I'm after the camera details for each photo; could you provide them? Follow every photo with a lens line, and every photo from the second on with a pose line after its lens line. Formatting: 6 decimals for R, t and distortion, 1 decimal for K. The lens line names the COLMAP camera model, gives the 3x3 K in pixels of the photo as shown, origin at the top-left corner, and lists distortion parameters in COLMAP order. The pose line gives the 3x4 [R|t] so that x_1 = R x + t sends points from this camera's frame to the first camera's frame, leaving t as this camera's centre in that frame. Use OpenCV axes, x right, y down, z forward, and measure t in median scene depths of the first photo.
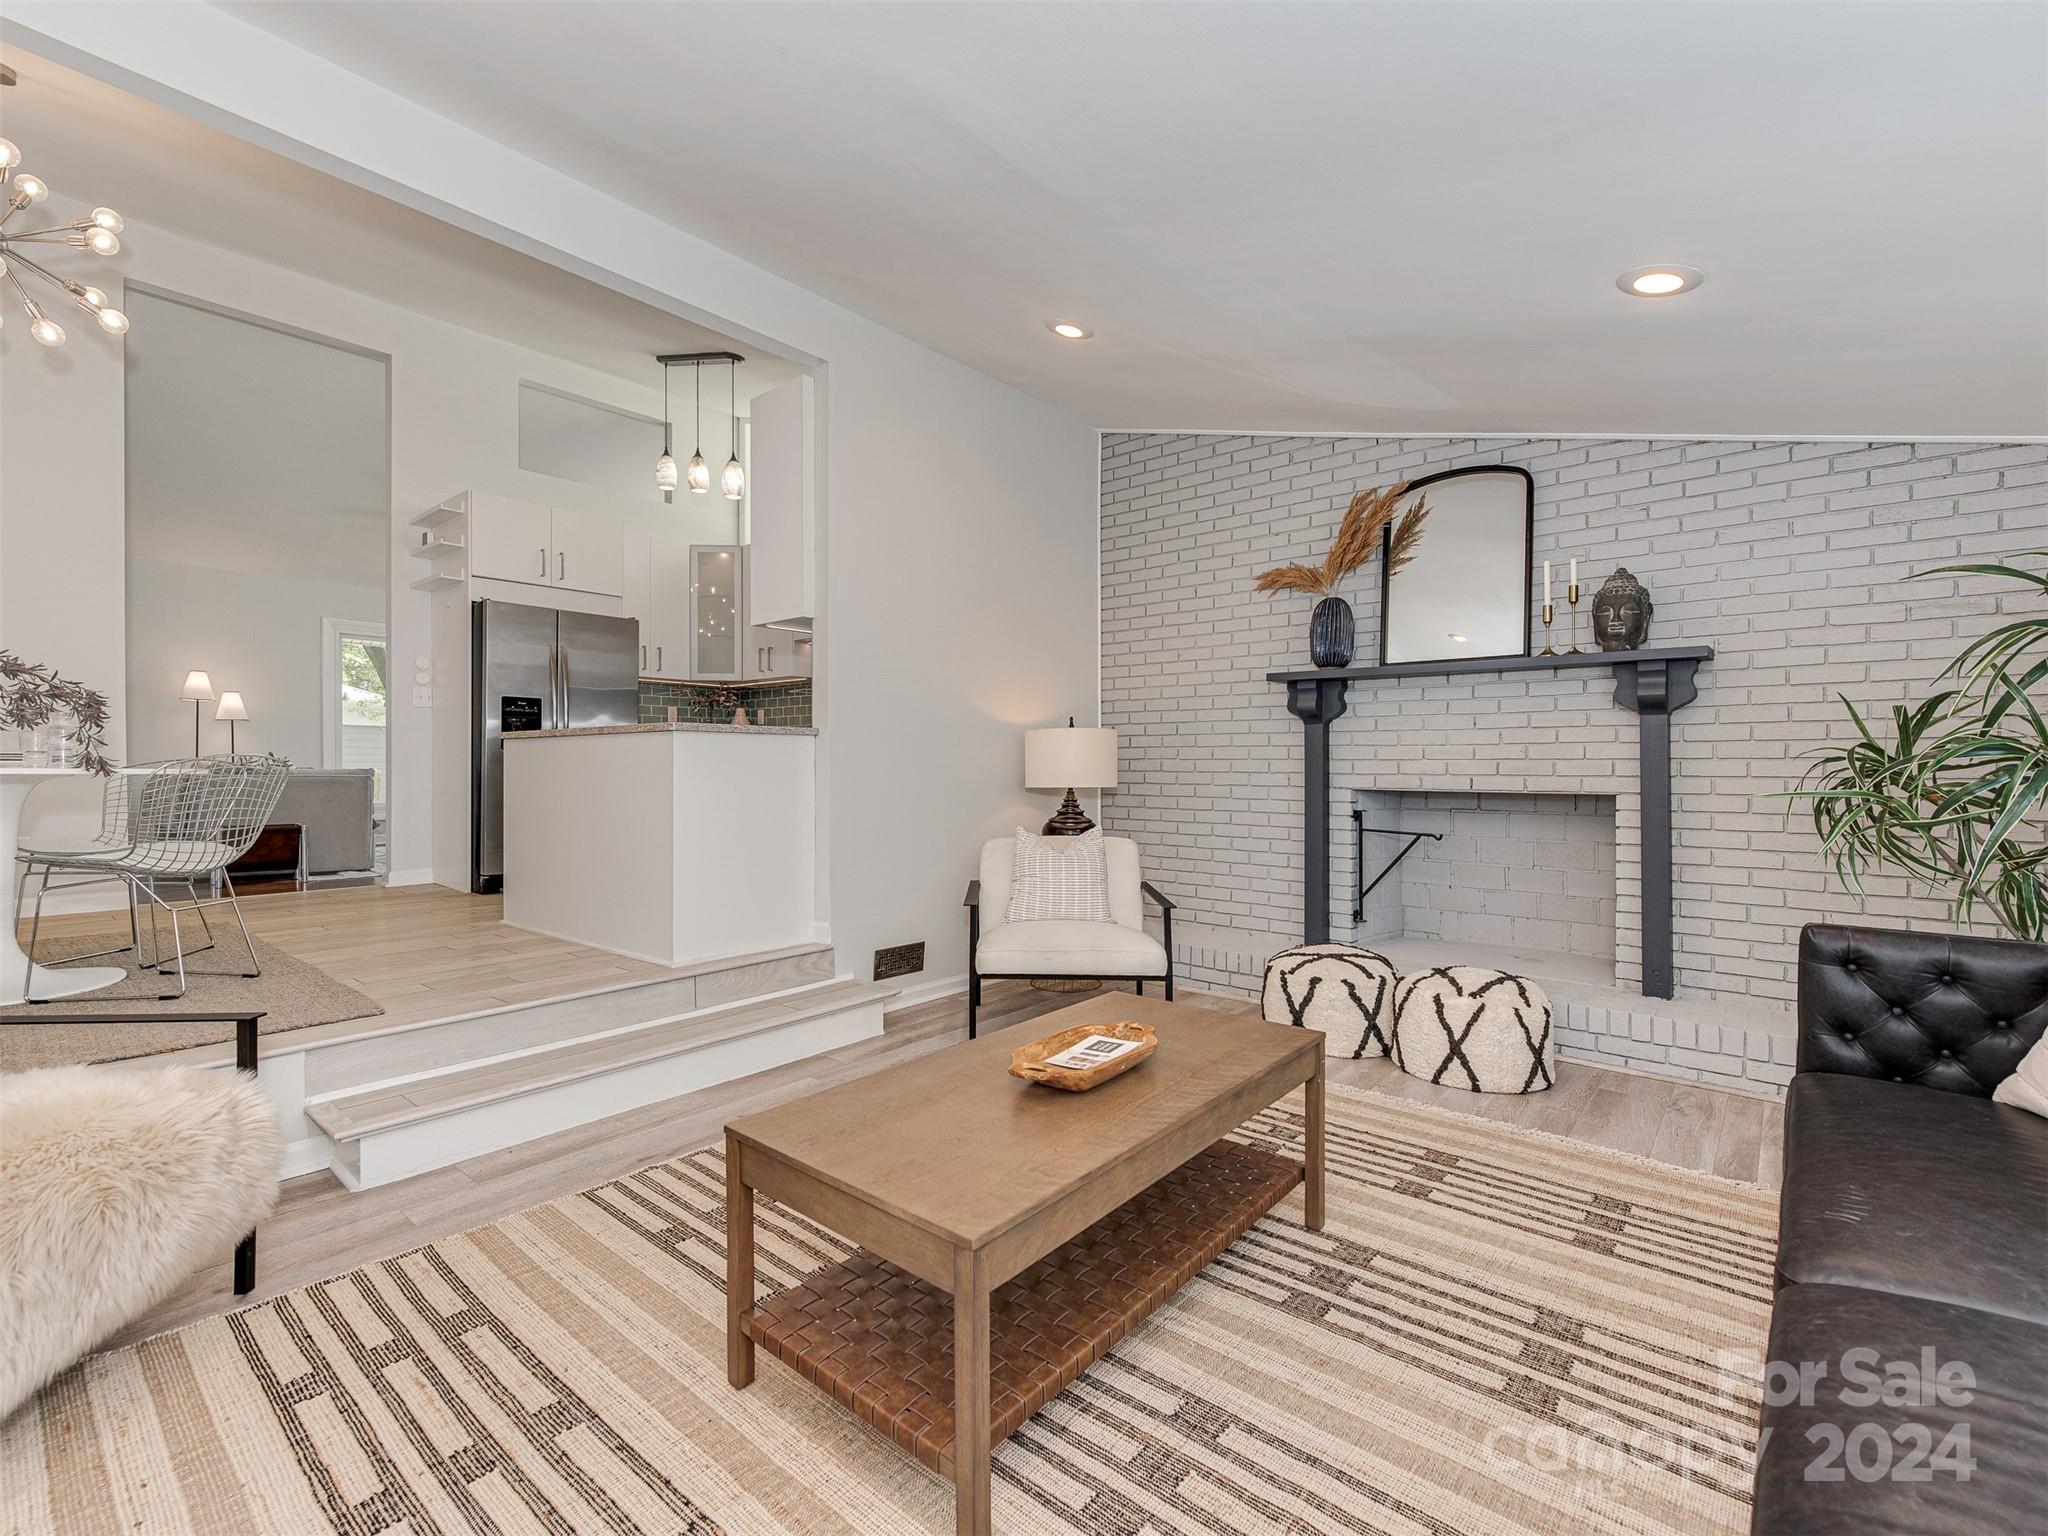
lens RADIAL K [[908.0, 0, 1018.6], [0, 908.0, 777.0], [0, 0, 1]] dist [0.006992, 0.000041]
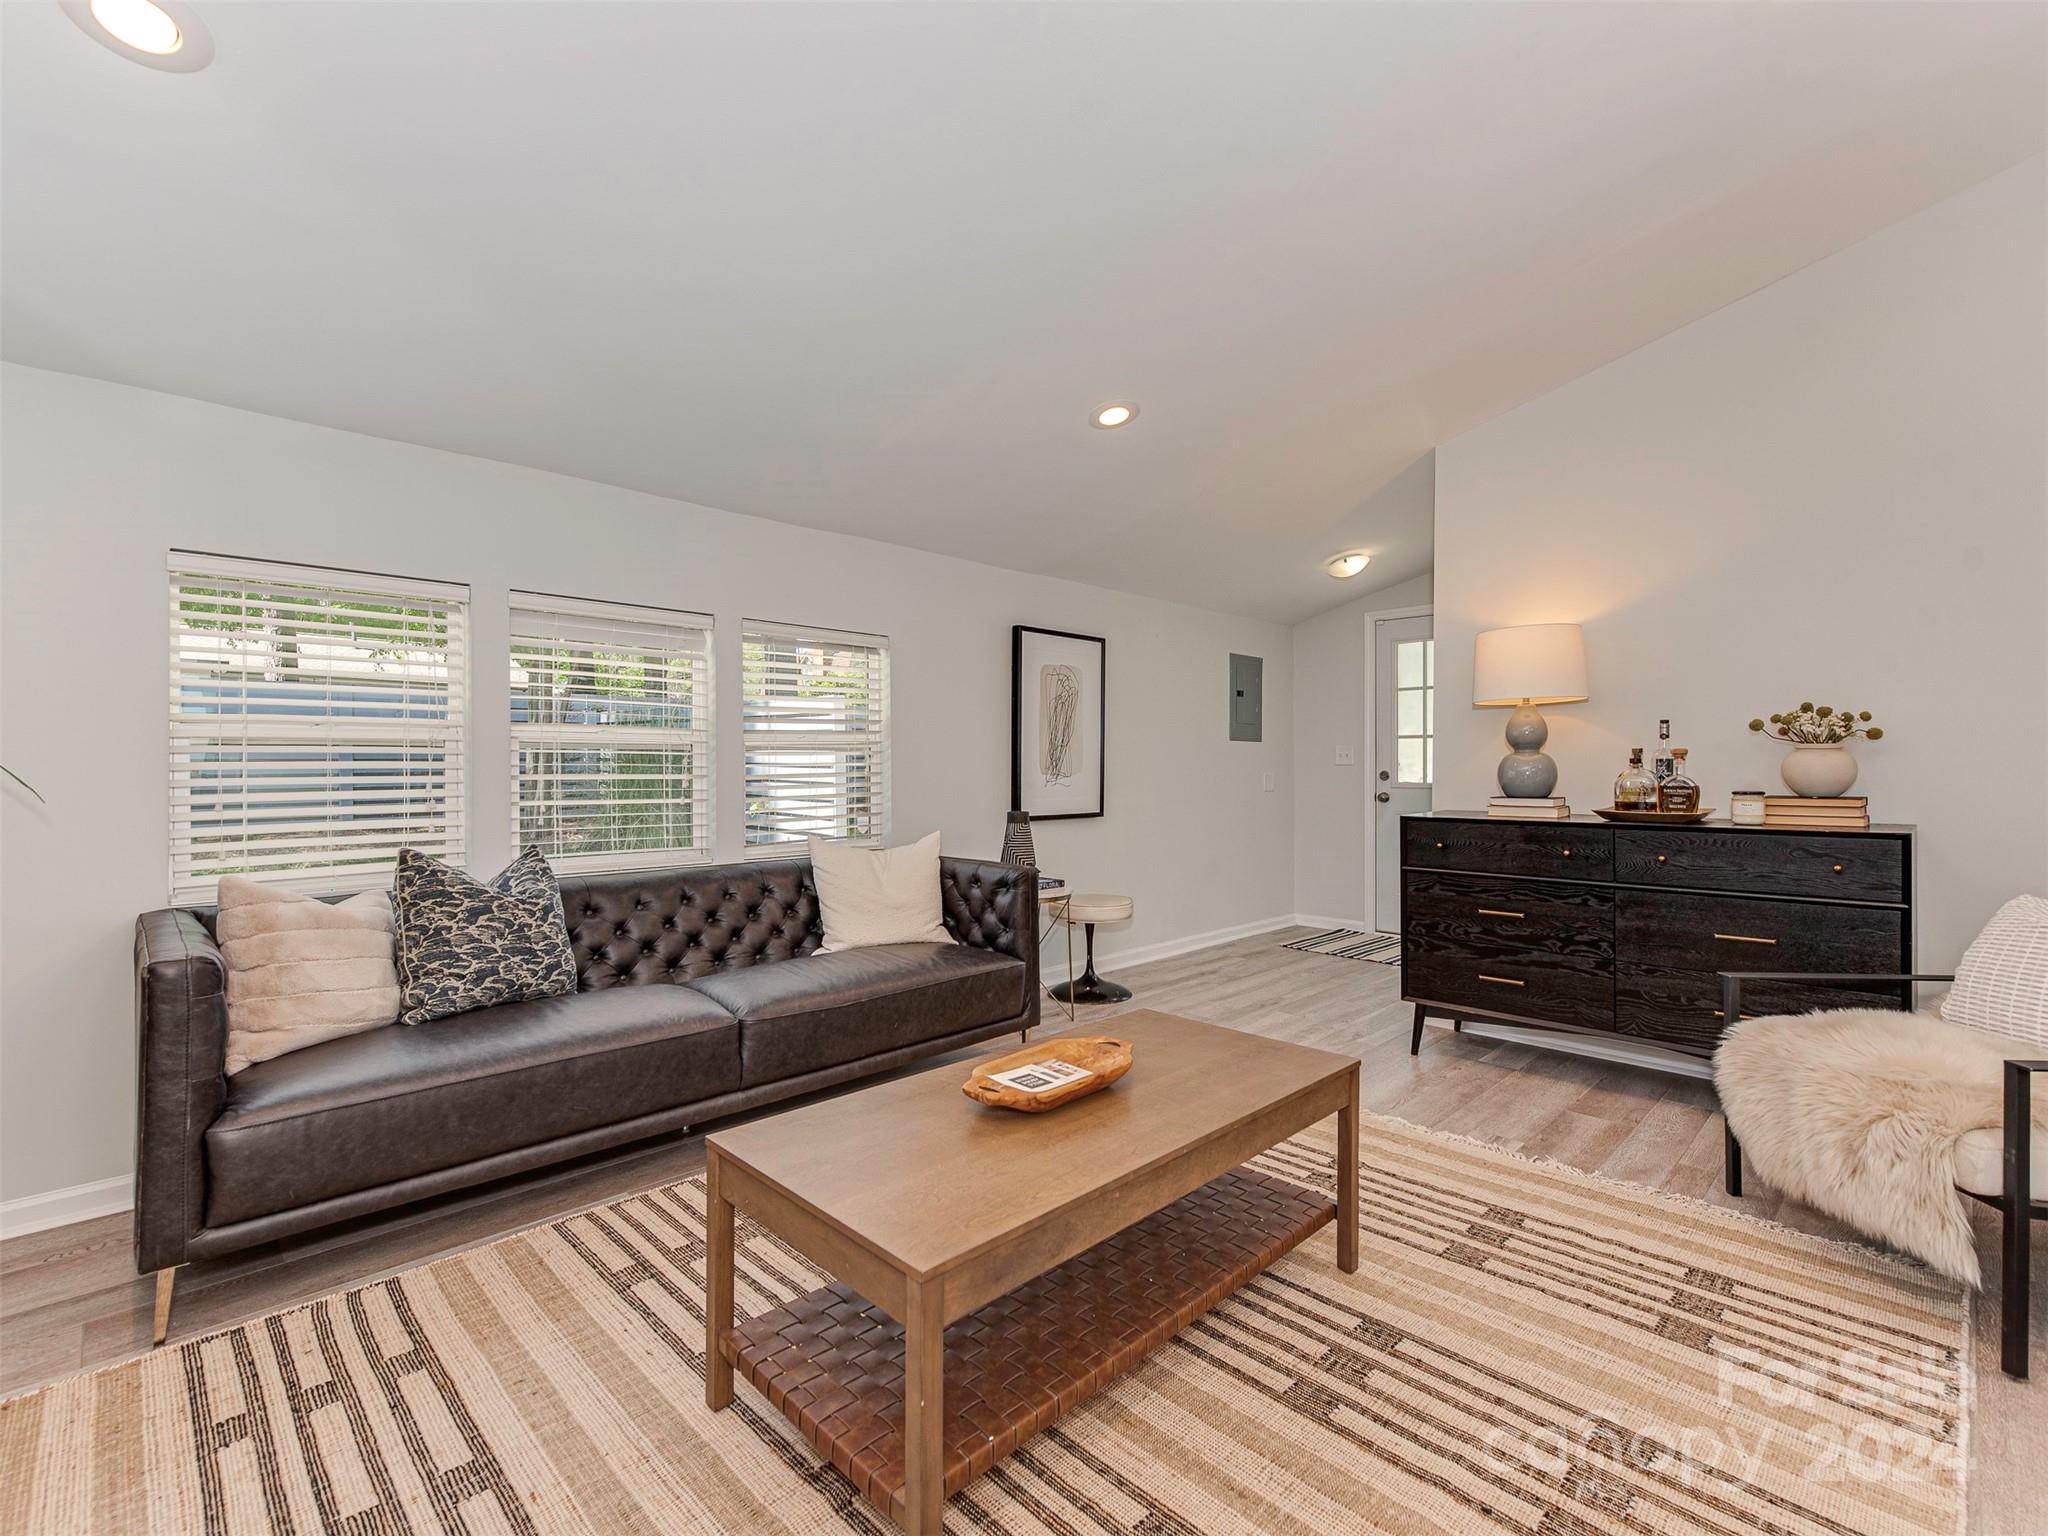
lens RADIAL K [[908.0, 0, 1028.2], [0, 908.0, 755.7], [0, 0, 1]] dist [0.006992, 0.000041]
pose [[-0.996825, -0.001565, 0.079610, 0.028864], [-0.001389, 0.999996, 0.002260, -0.012954], [-0.079613, 0.002142, -0.996824, 1.902845]]
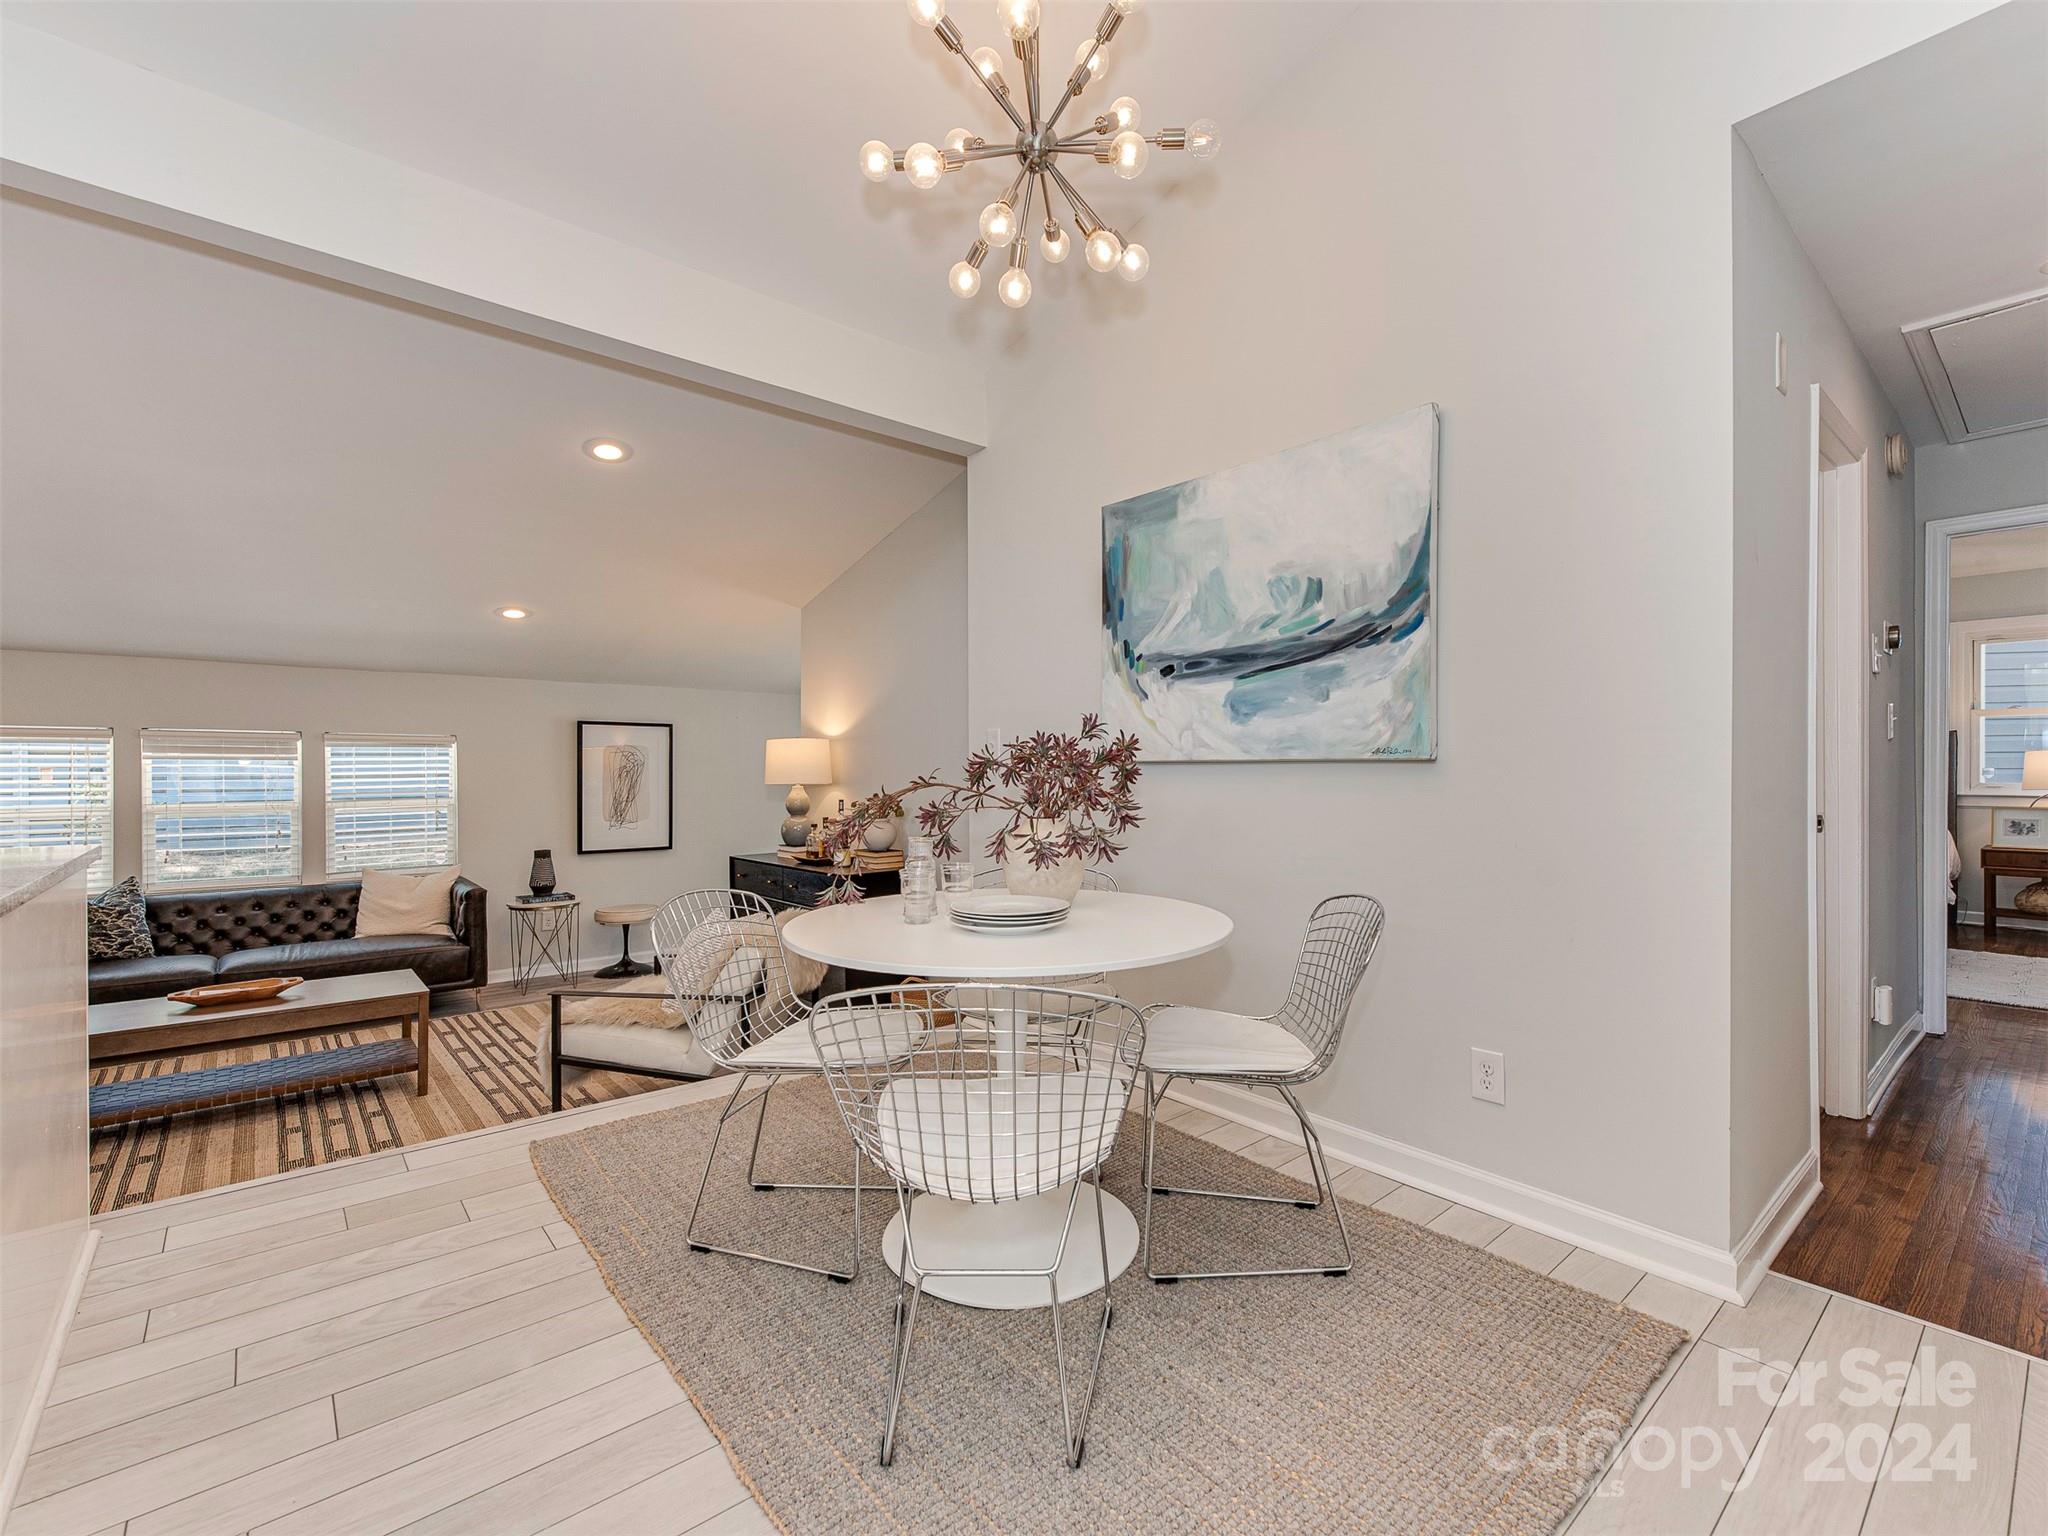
lens RADIAL K [[908.0, 0, 1057.1], [0, 908.0, 774.1], [0, 0, 1]] dist [0.006992, 0.000041]
pose [[-0.990336, 0.001789, 0.138680, -1.977077], [0.004742, 0.999769, 0.020967, -0.202421], [-0.138610, 0.021422, -0.990115, 2.698885]]
